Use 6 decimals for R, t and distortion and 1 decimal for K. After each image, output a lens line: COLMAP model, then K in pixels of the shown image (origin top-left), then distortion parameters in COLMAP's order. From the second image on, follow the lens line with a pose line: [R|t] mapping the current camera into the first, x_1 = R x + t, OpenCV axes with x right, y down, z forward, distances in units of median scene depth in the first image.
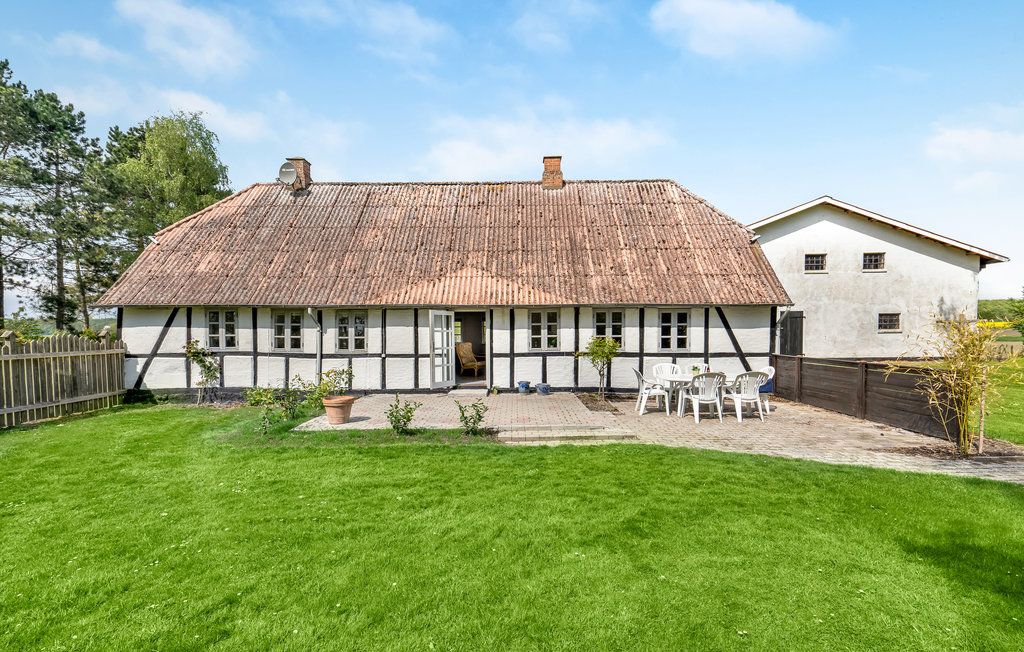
lens RADIAL K [[485.5, 0, 601.0], [0, 485.5, 325.1], [0, 0, 1]] dist [0.038031, -0.000129]
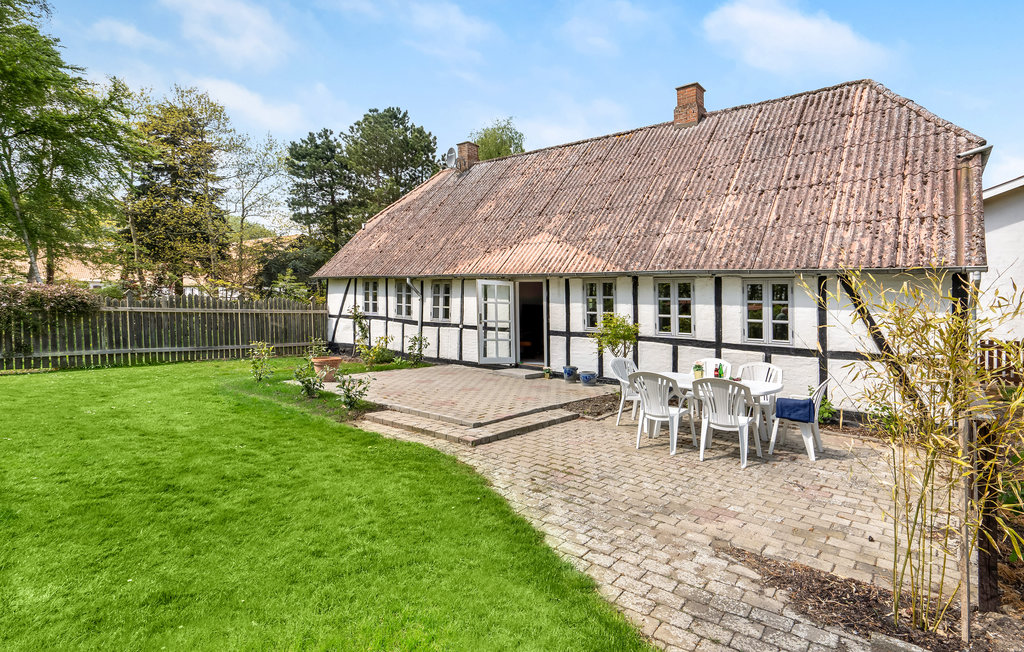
lens RADIAL K [[548.7, 0, 511.7], [0, 548.7, 299.4], [0, 0, 1]] dist [0.002827, 0.000205]
pose [[0.772058, 0.022735, -0.635146, 0.332807], [-0.030849, 0.999523, -0.001721, 0.006856], [0.634803, 0.020922, 0.772391, 0.205764]]
